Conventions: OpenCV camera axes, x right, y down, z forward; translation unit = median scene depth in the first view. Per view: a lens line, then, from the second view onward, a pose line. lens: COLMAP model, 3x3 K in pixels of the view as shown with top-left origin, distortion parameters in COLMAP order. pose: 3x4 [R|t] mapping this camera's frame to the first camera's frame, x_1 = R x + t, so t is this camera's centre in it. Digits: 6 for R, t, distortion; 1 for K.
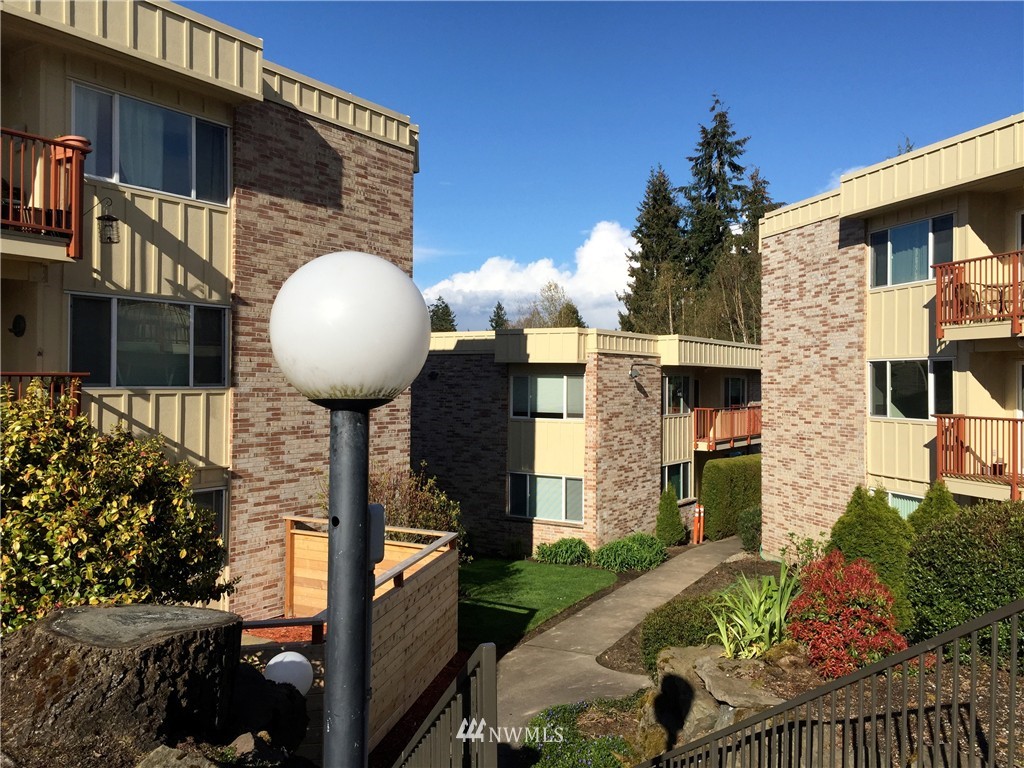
lens RADIAL K [[888.1, 0, 512.7], [0, 888.1, 382.9], [0, 0, 1]] dist [0.068933, -0.067172]
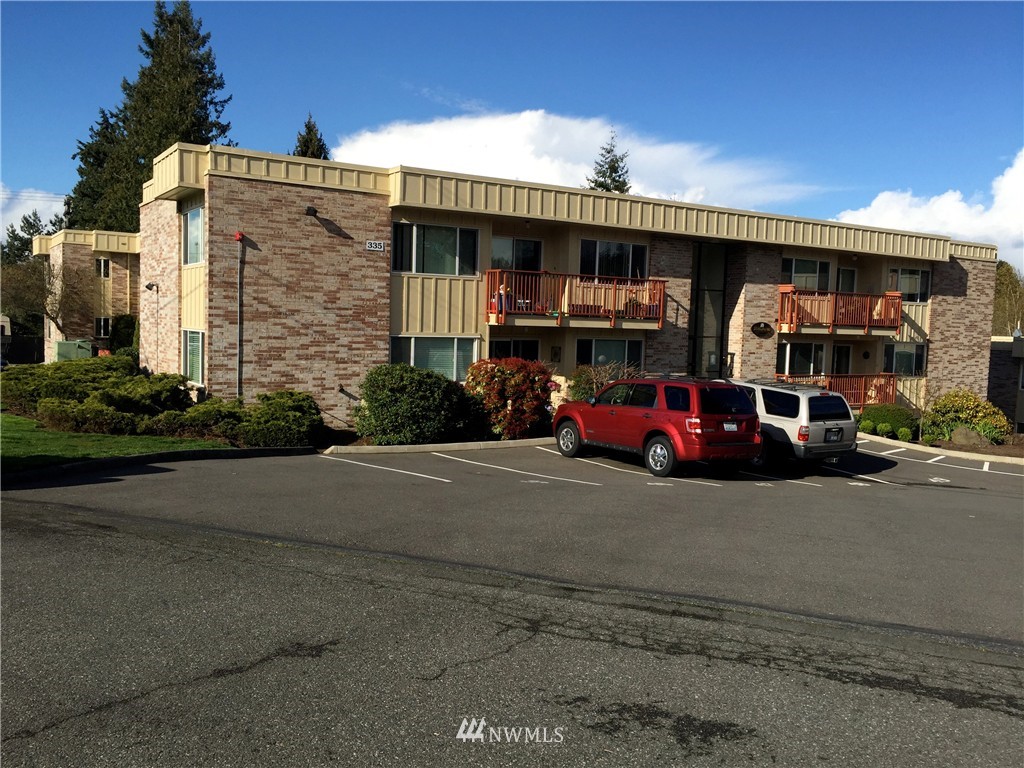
lens RADIAL K [[888.1, 0, 510.0], [0, 888.1, 383.7], [0, 0, 1]] dist [0.068933, -0.067172]
pose [[0.916085, 0.048600, -0.398028, -0.364766], [-0.023423, 0.997419, 0.067877, -0.114159], [0.400299, -0.052858, 0.914859, -1.668296]]
